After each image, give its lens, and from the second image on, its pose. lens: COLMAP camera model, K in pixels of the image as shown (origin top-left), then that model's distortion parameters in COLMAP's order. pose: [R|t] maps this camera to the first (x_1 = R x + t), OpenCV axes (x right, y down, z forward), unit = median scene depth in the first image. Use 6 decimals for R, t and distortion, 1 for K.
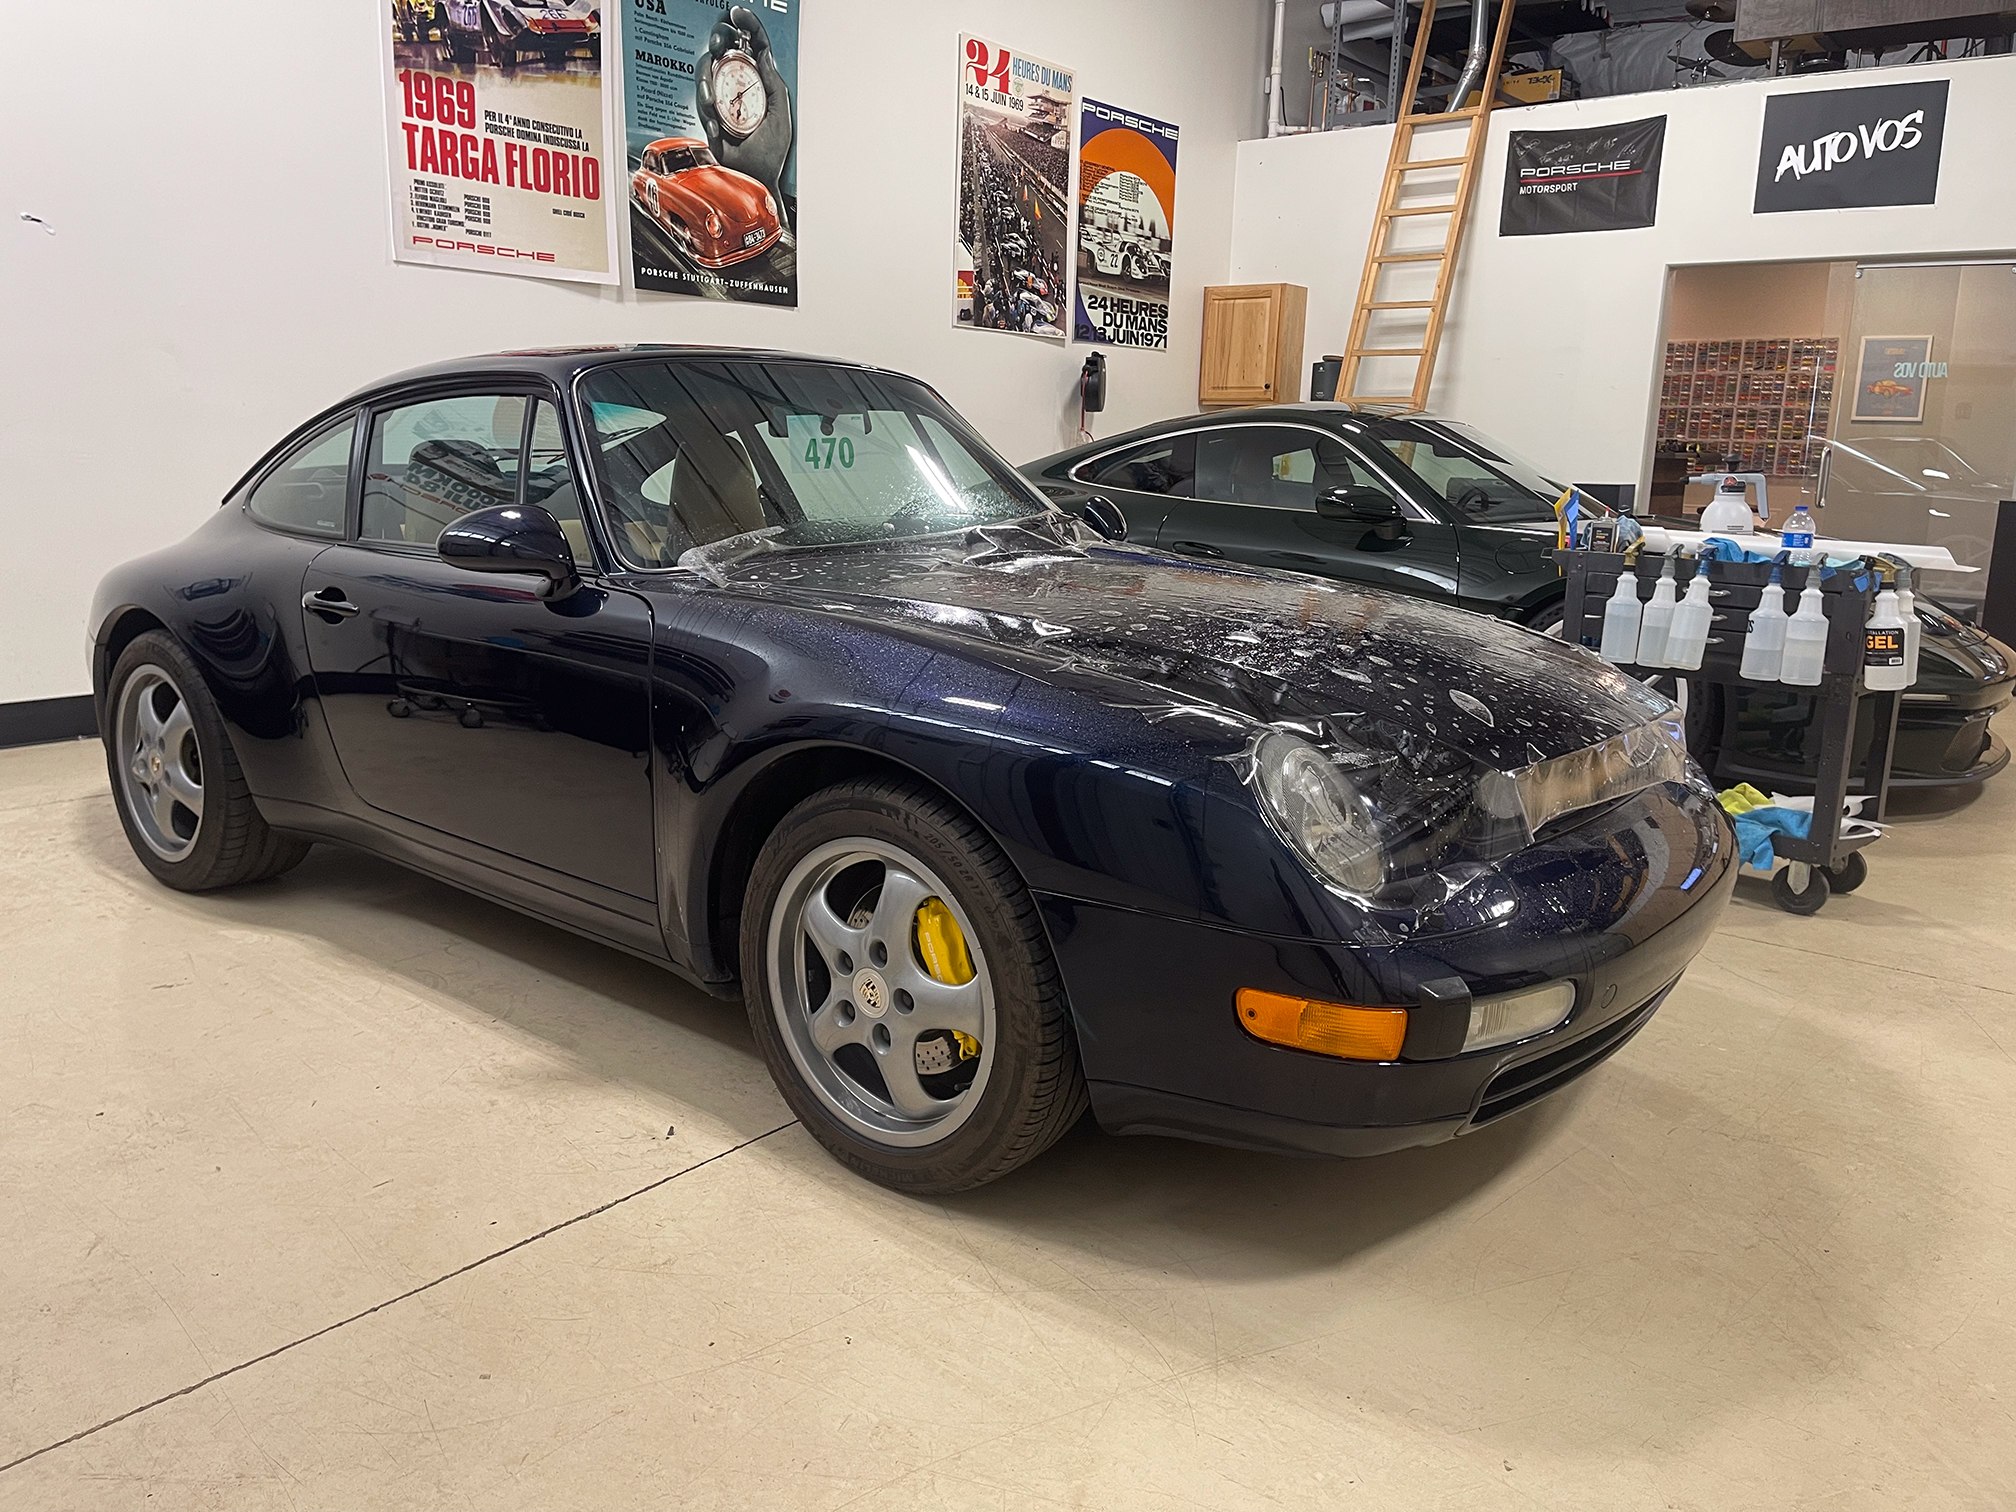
lens RADIAL K [[1520.1, 0, 997.1], [0, 1520.1, 708.7], [0, 0, 1]] dist [0.123335, -0.154977]
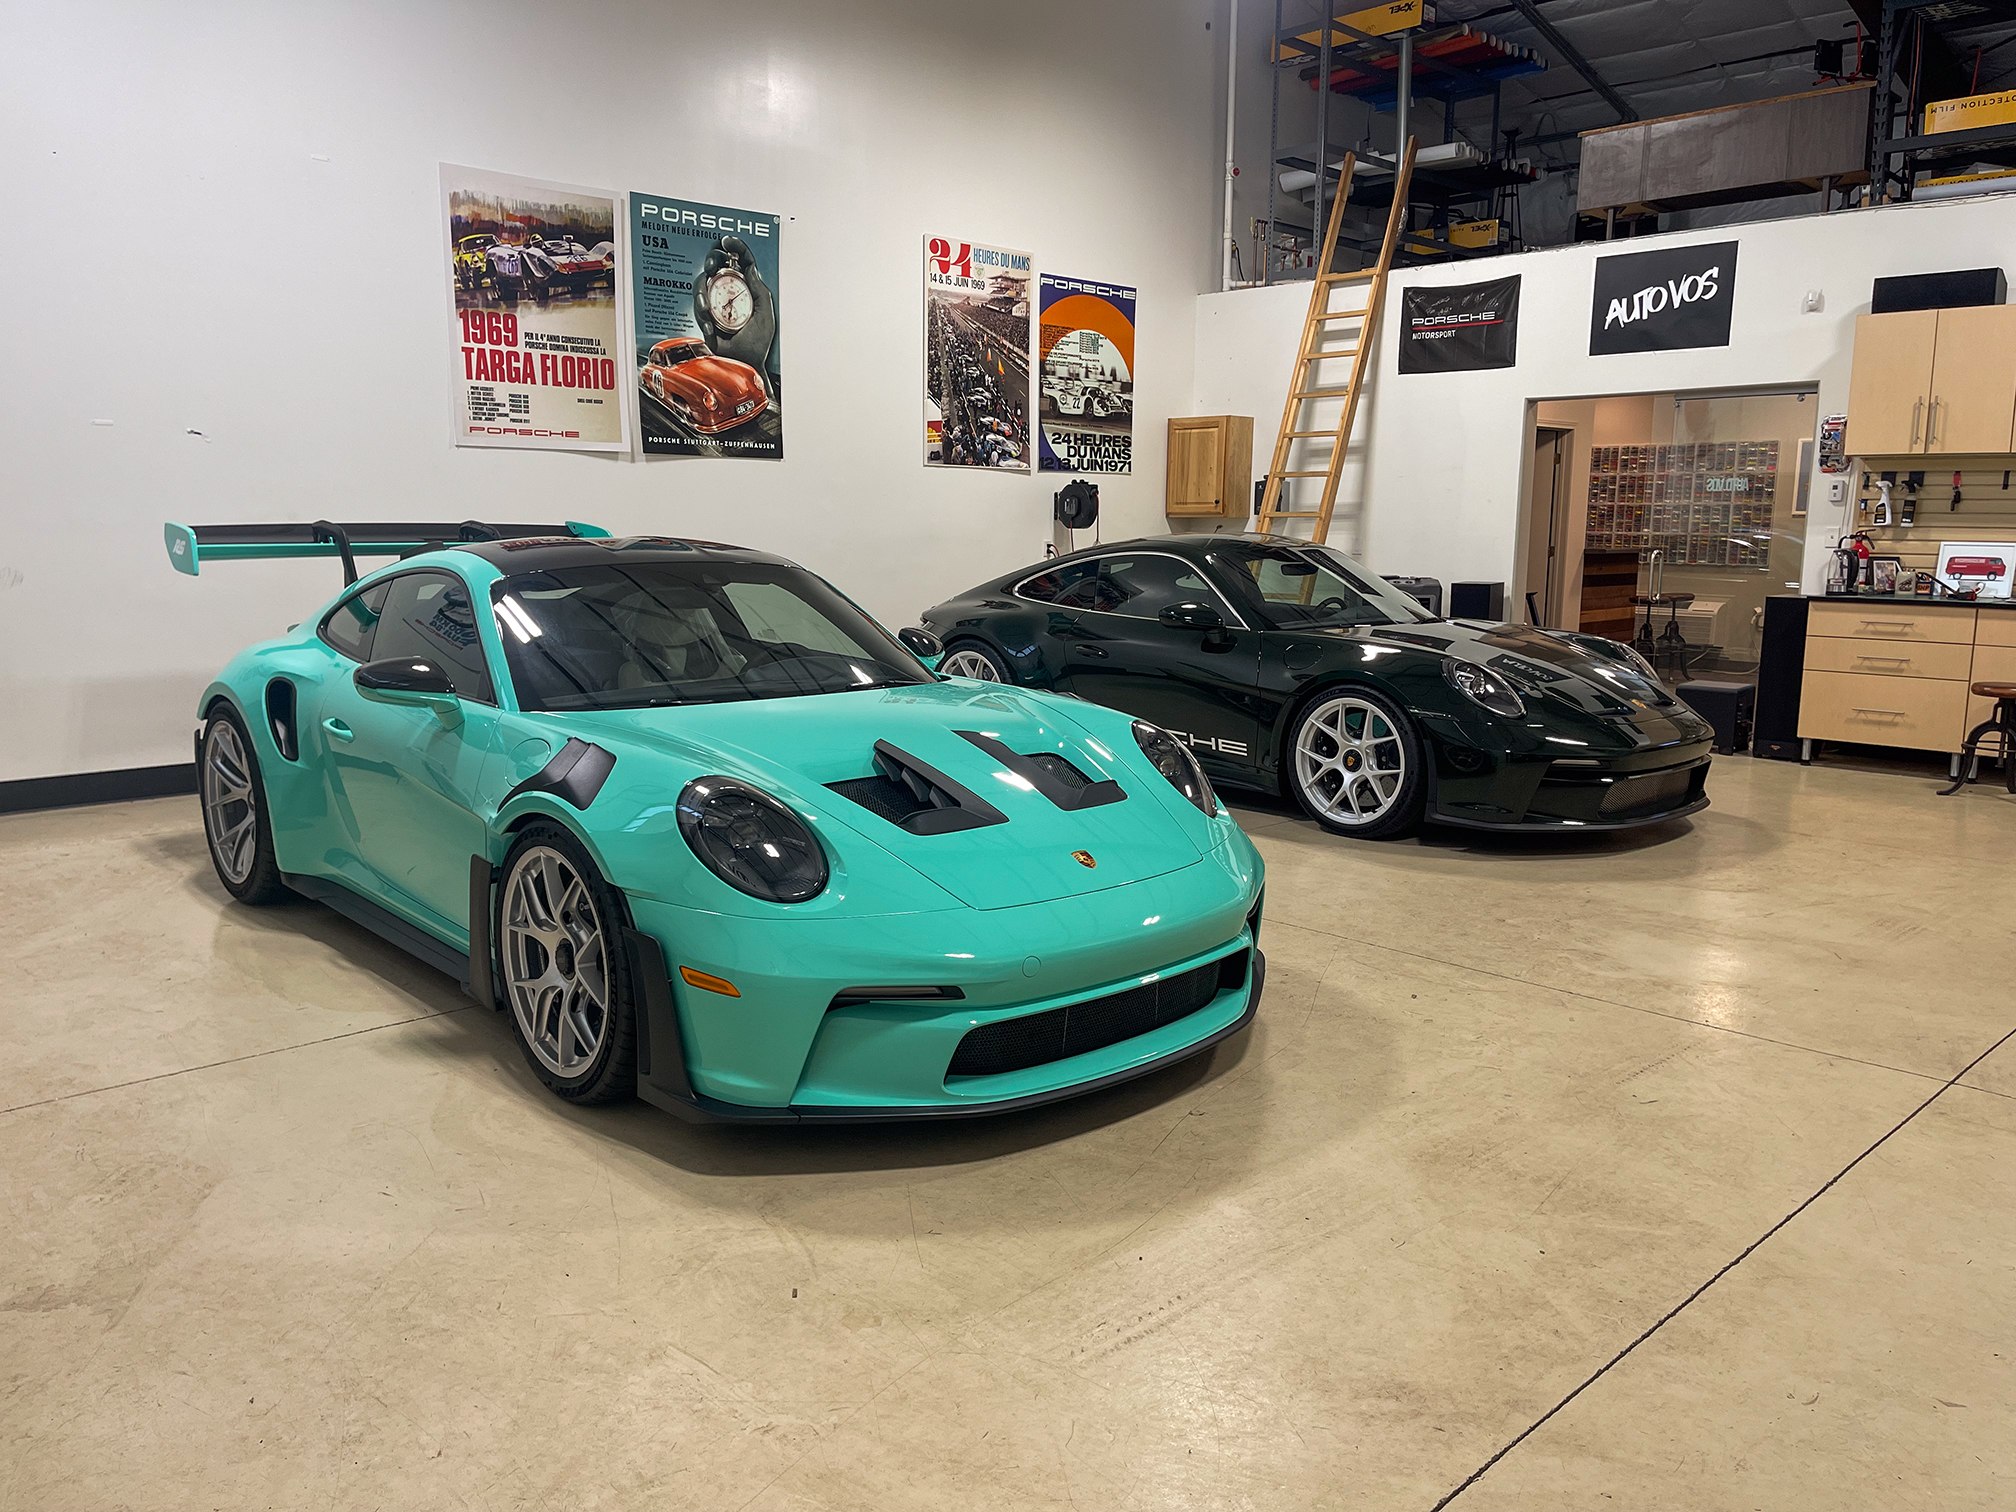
lens RADIAL K [[1538.6, 0, 1015.0], [0, 1538.6, 755.1], [0, 0, 1]] dist [0.076939, -0.075827]
pose [[0.993226, -0.003717, -0.116140, 0.188681], [0.000632, 0.999646, -0.026595, 0.016939], [0.116198, 0.026342, 0.992877, -0.220226]]
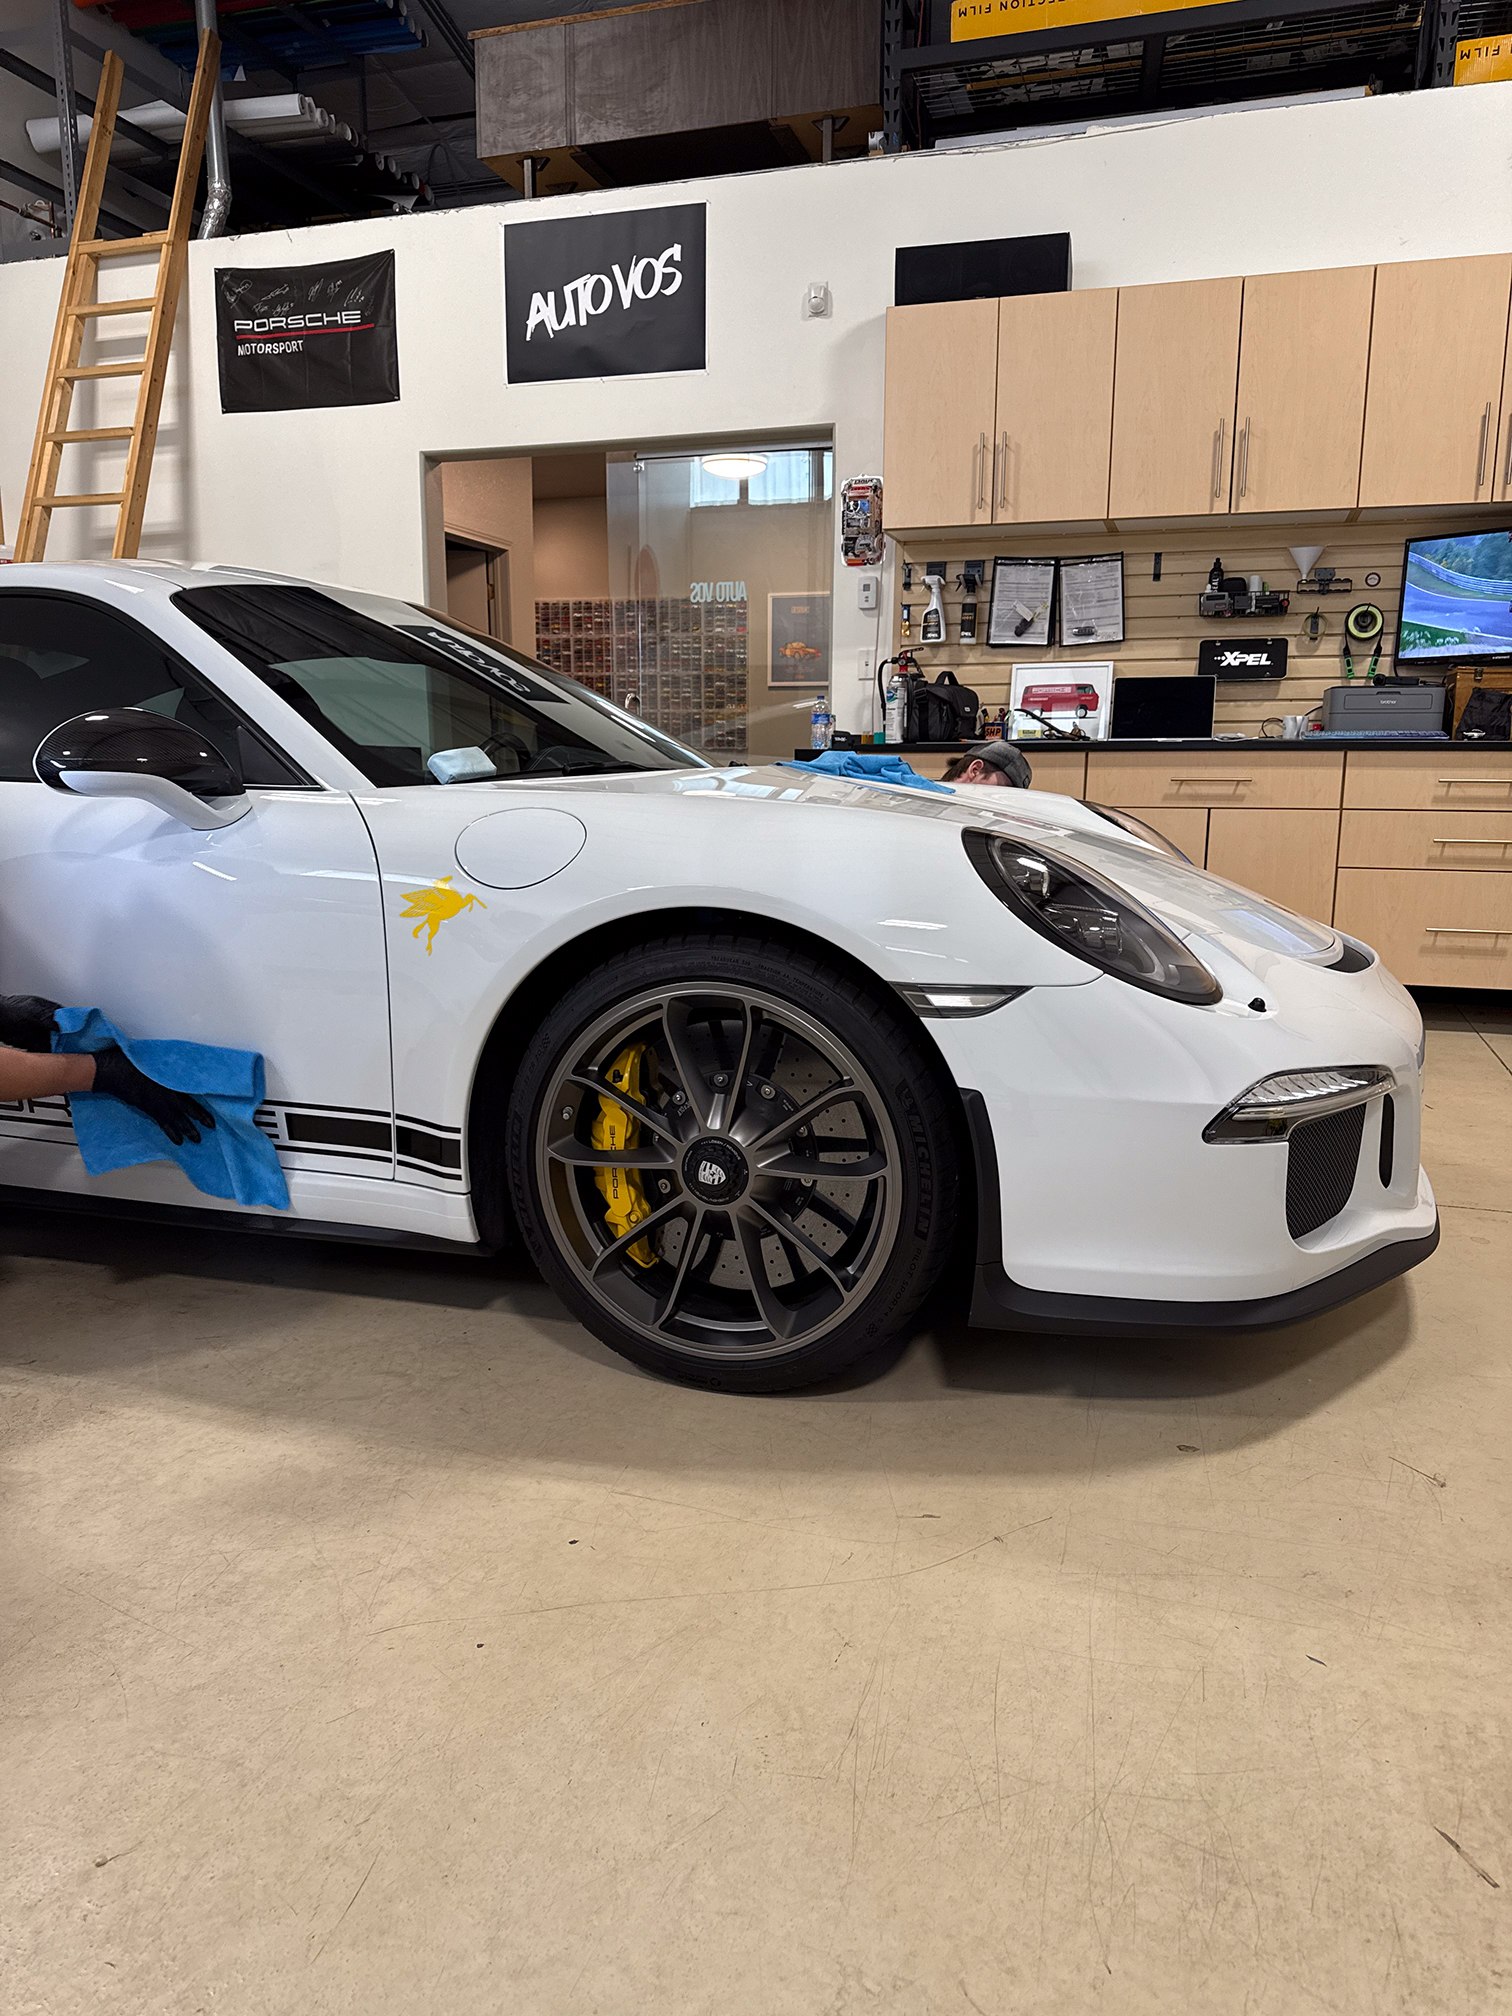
lens RADIAL K [[1431.8, 0, 769.8], [0, 1431.8, 1026.9], [0, 0, 1]] dist [0.006496, -0.009034]
pose [[0.927860, -0.092065, 0.361386, 0.324064], [0.087764, 0.995738, 0.028336, -0.015058], [-0.362454, 0.005425, 0.931986, 0.306309]]
